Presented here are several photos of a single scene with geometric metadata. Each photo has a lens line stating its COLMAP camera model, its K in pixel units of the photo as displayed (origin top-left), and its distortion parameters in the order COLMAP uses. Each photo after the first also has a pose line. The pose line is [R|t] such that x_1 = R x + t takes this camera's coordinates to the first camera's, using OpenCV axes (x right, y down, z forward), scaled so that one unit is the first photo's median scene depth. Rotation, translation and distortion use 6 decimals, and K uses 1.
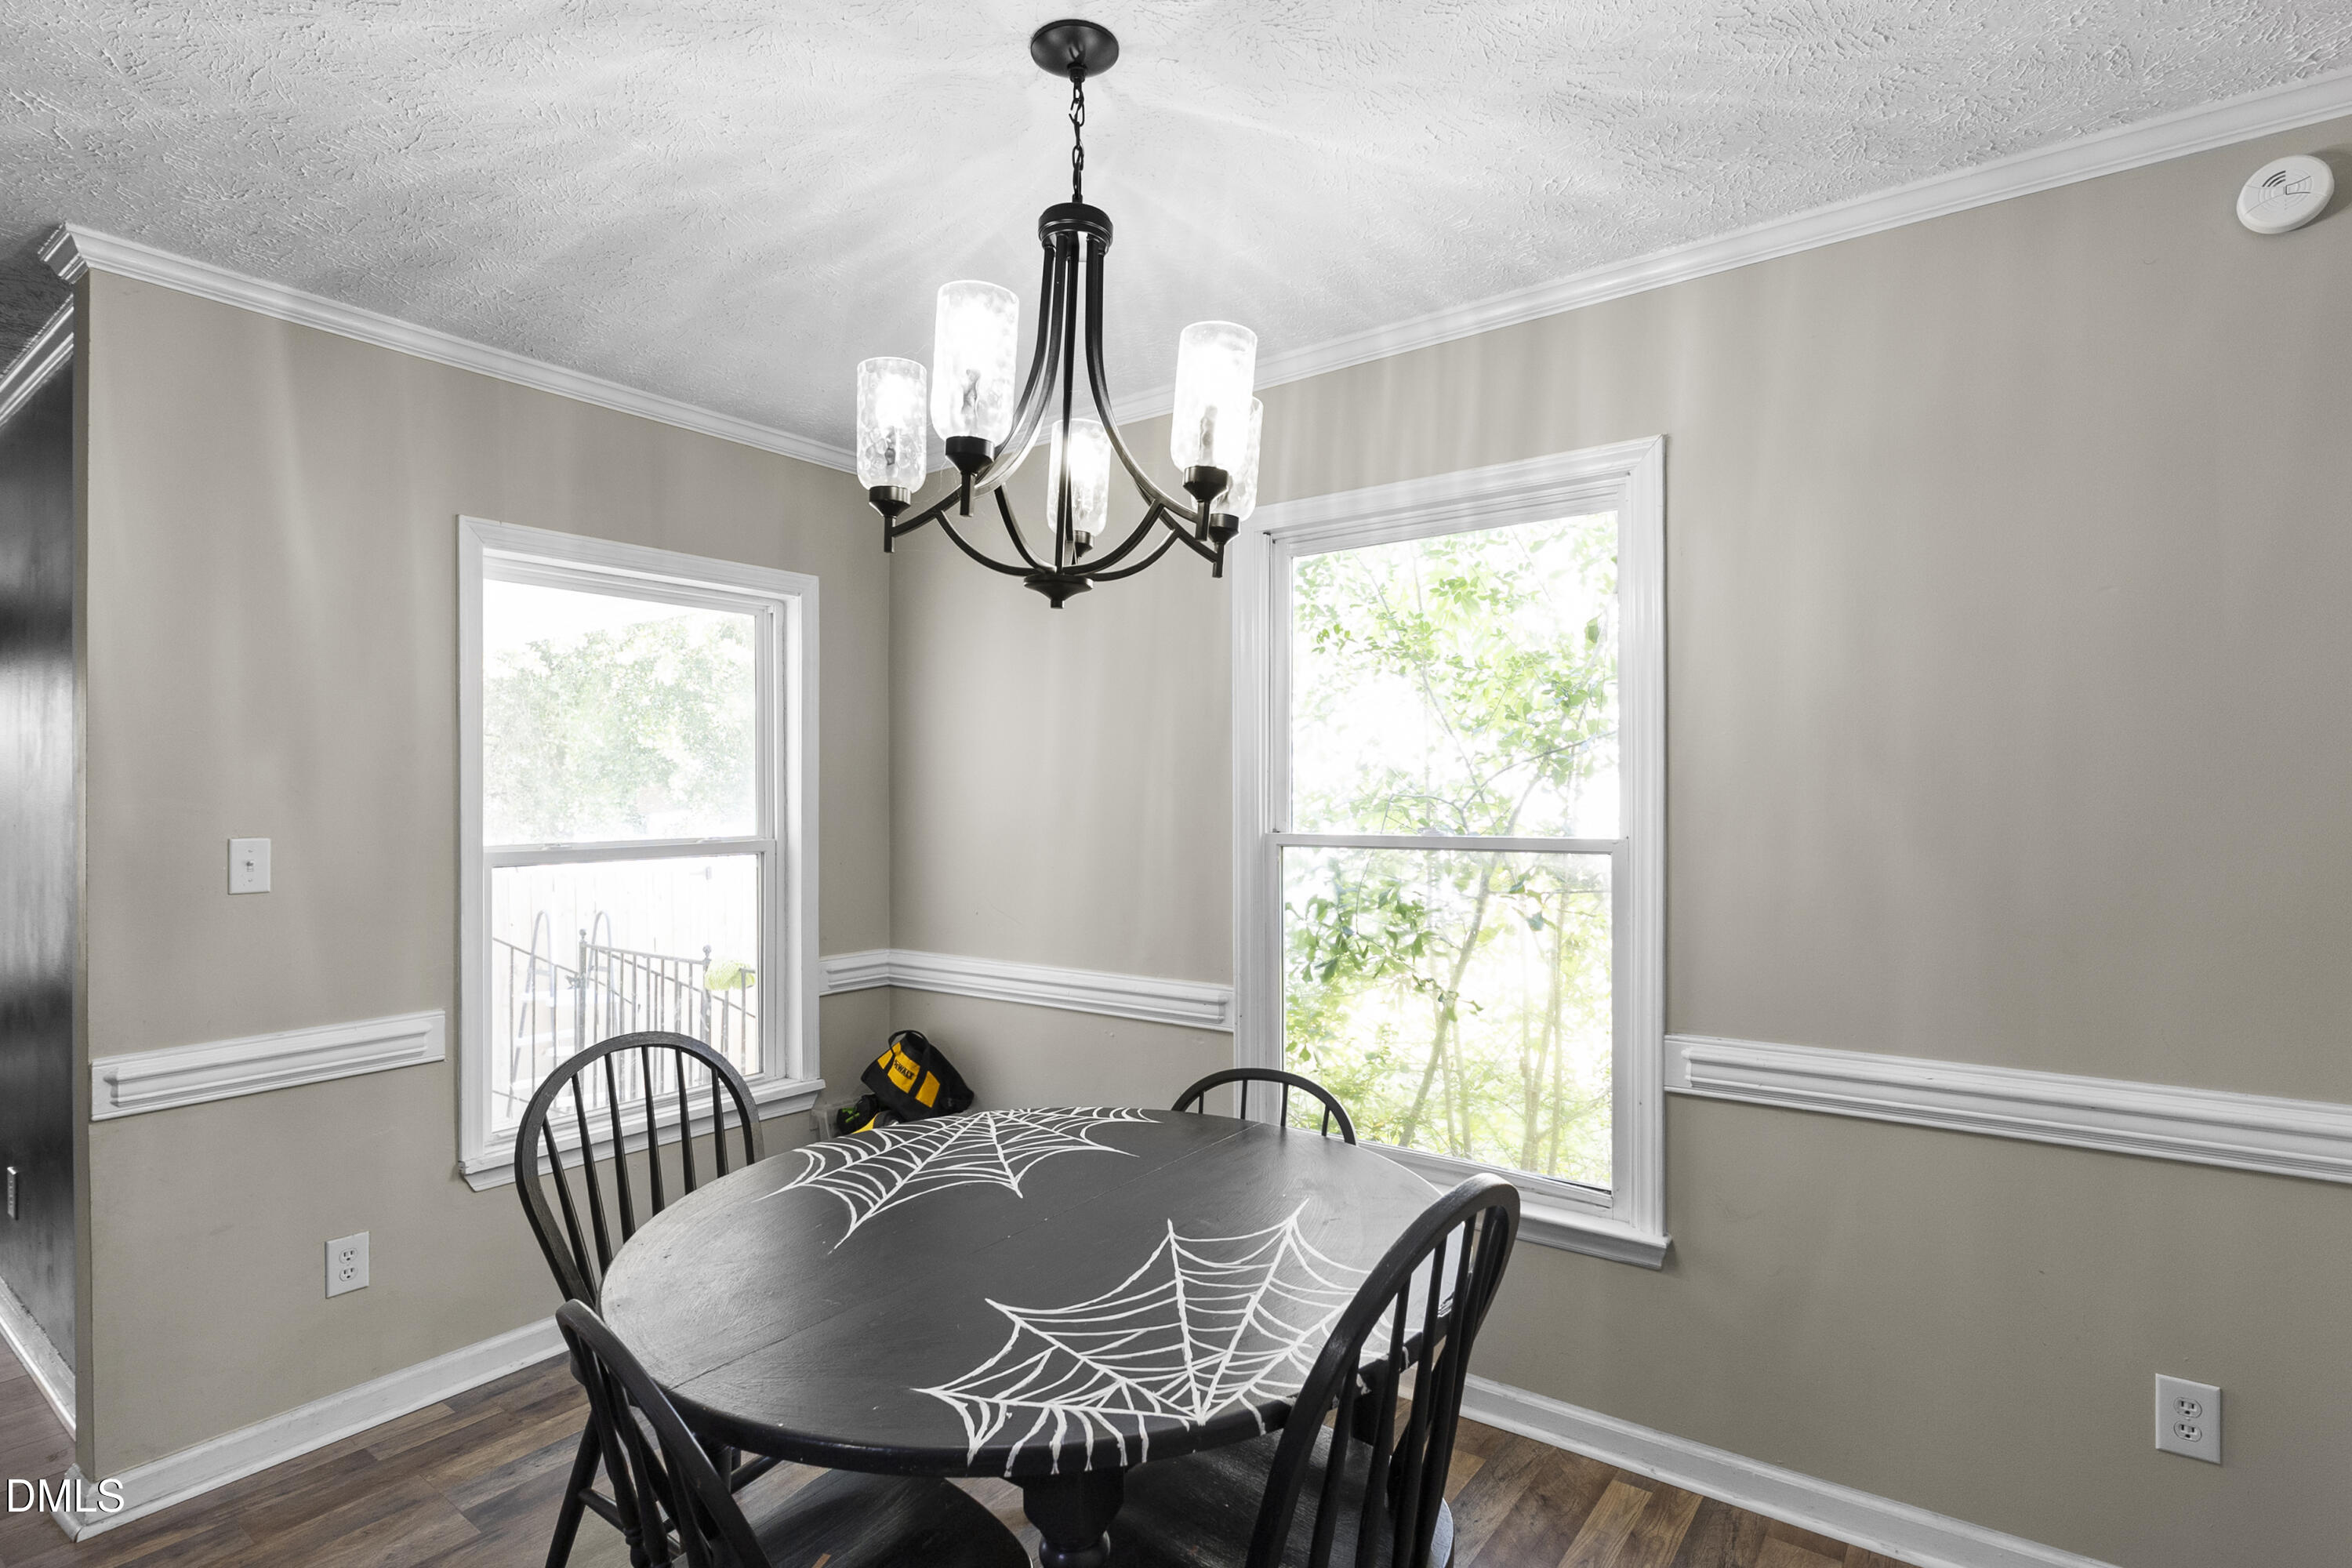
lens RADIAL K [[1152.3, 0, 1177.8], [0, 1152.3, 777.9], [0, 0, 1]] dist [-0.004914, -0.000358]
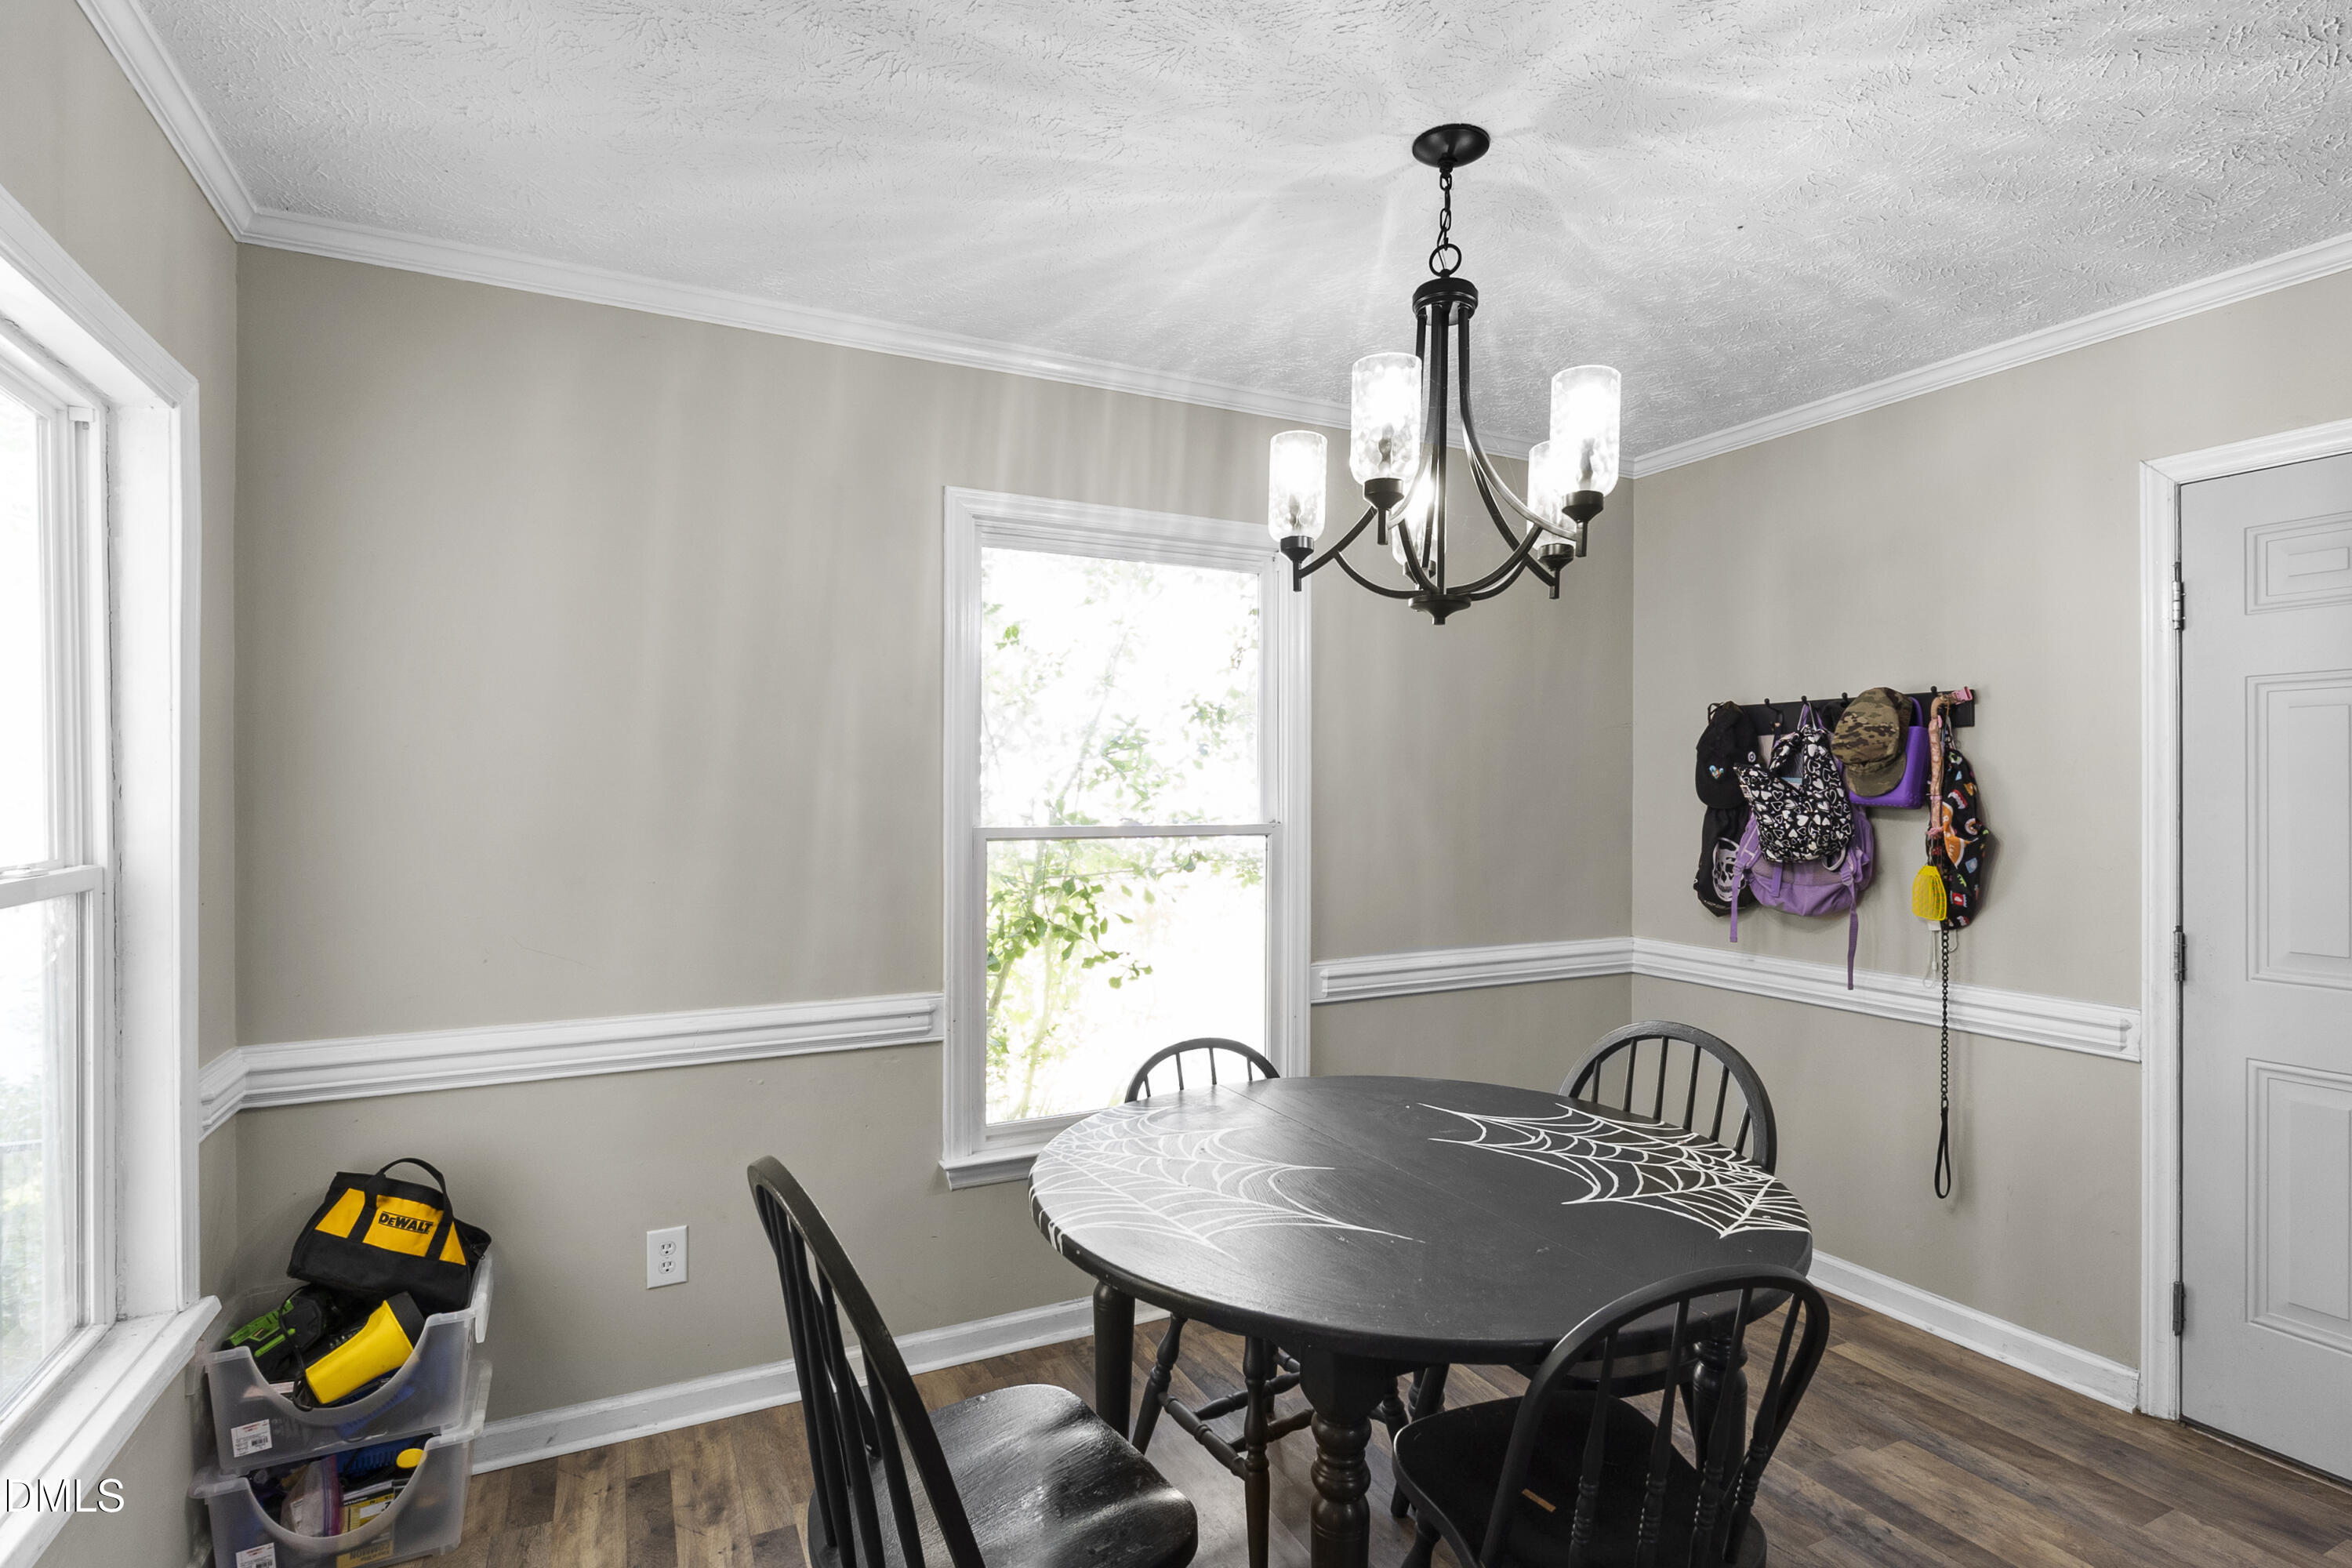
lens RADIAL K [[1152.3, 0, 1188.4], [0, 1152.3, 789.5], [0, 0, 1]] dist [-0.004914, -0.000358]
pose [[0.451169, 0.007969, 0.892403, -0.902608], [-0.018871, 0.999822, 0.000612, 0.015083], [-0.892239, -0.017117, 0.451239, 0.513536]]
